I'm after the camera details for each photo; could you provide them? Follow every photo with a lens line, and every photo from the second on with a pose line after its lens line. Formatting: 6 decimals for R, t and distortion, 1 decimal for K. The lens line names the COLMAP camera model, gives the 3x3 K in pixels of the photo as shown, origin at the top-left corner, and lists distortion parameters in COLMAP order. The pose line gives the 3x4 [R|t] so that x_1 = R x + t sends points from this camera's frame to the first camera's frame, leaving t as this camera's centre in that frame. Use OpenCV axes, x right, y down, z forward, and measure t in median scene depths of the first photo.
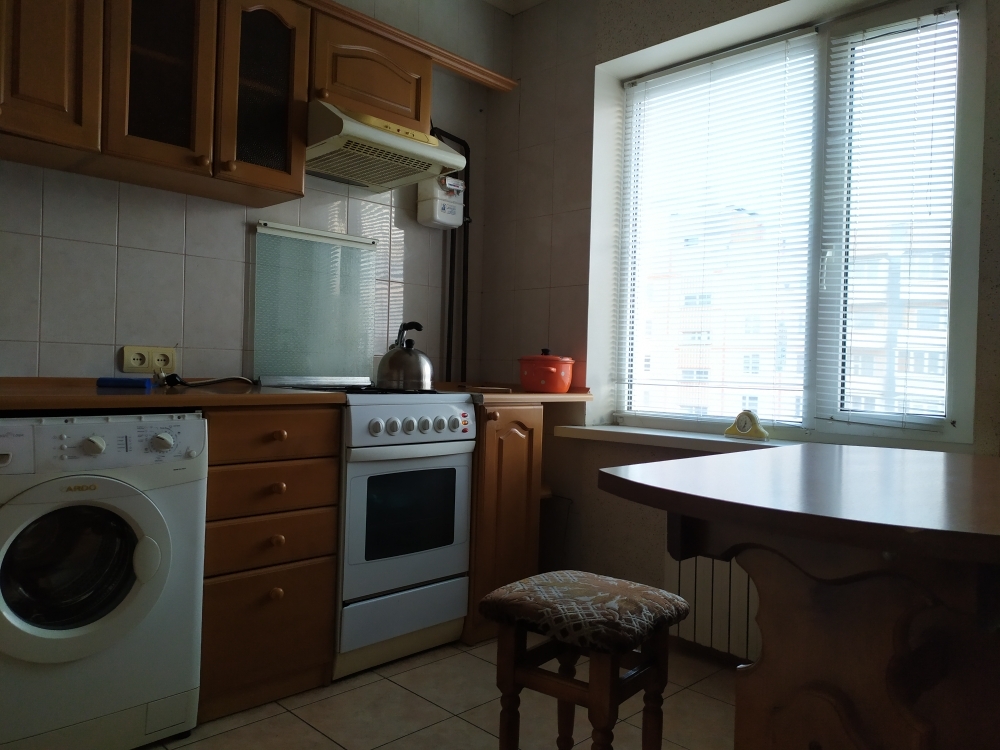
lens RADIAL K [[738.8, 0, 505.2], [0, 738.8, 375.7], [0, 0, 1]] dist [0.061564, -0.085354]
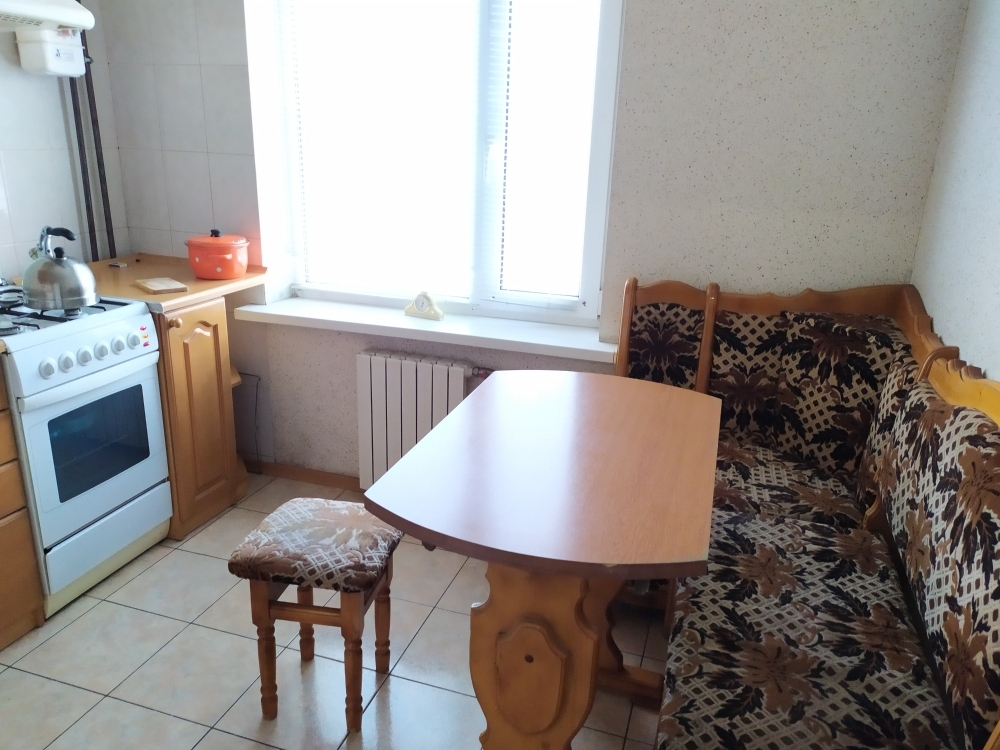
lens RADIAL K [[746.1, 0, 492.8], [0, 746.1, 374.5], [0, 0, 1]] dist [0.058243, -0.073782]
pose [[0.891802, -0.142569, 0.429375, -0.078402], [-0.000811, 0.948546, 0.316639, -0.193954], [-0.452425, -0.282728, 0.845800, -0.018012]]
